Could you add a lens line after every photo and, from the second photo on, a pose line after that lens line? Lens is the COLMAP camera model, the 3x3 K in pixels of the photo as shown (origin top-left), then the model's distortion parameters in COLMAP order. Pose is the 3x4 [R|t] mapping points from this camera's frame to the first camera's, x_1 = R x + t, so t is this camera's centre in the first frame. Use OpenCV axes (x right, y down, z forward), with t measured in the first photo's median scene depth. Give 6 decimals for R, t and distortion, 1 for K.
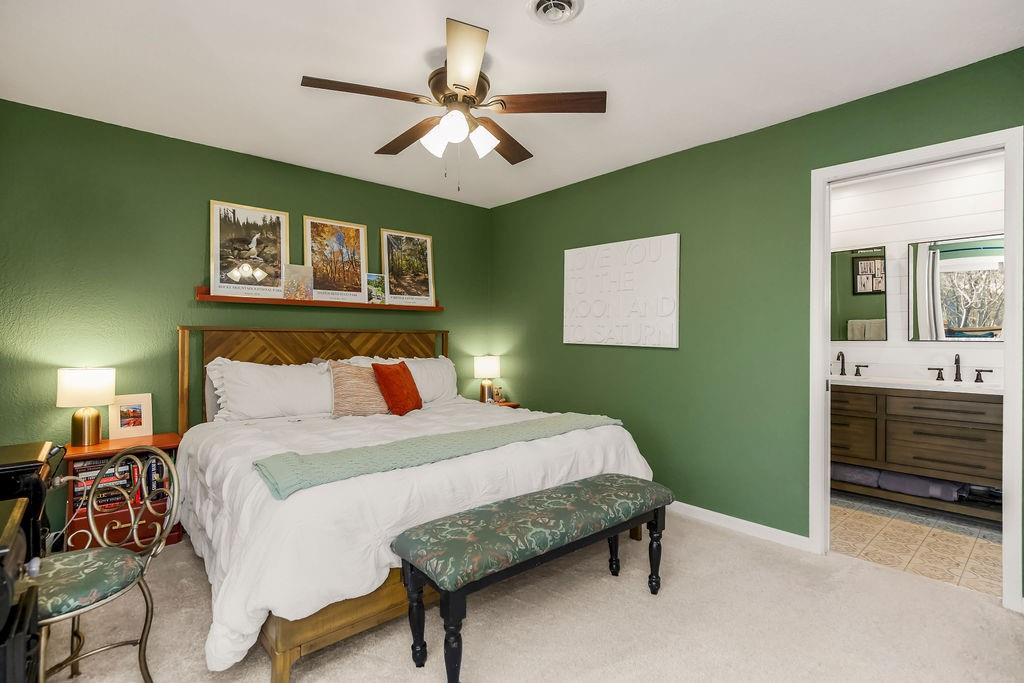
lens RADIAL K [[476.6, 0, 514.0], [0, 476.6, 342.1], [0, 0, 1]] dist [0.000475, -0.000030]
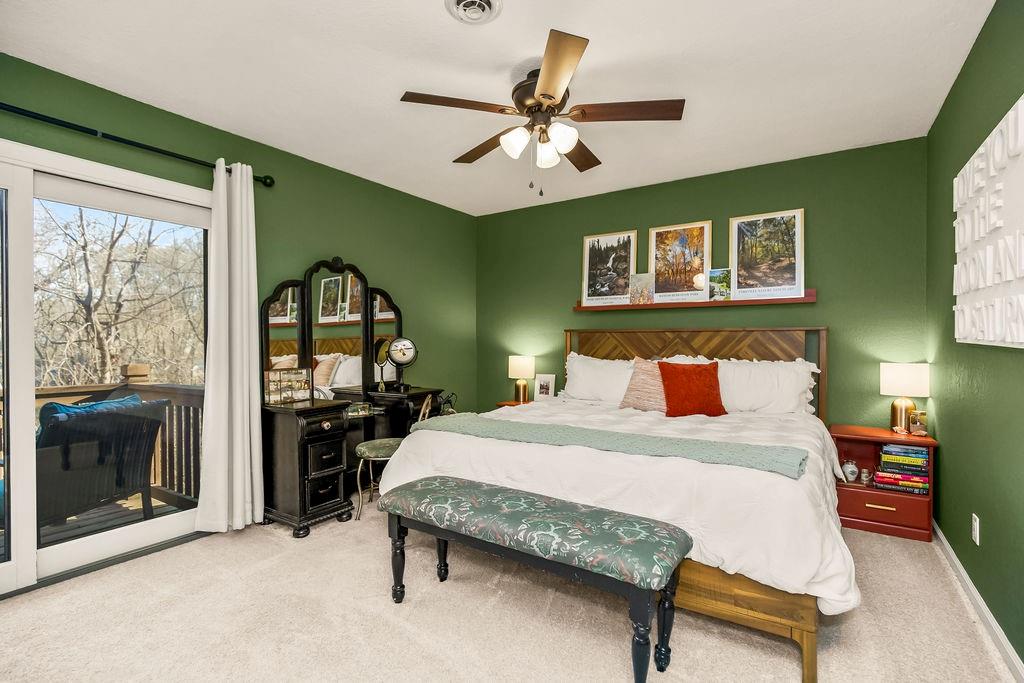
lens RADIAL K [[476.6, 0, 515.0], [0, 476.6, 340.0], [0, 0, 1]] dist [0.000475, -0.000030]
pose [[0.278567, 0.003724, -0.960410, 0.537248], [0.000218, 0.999992, 0.003940, -0.006864], [0.960417, -0.001307, 0.278564, 0.369311]]
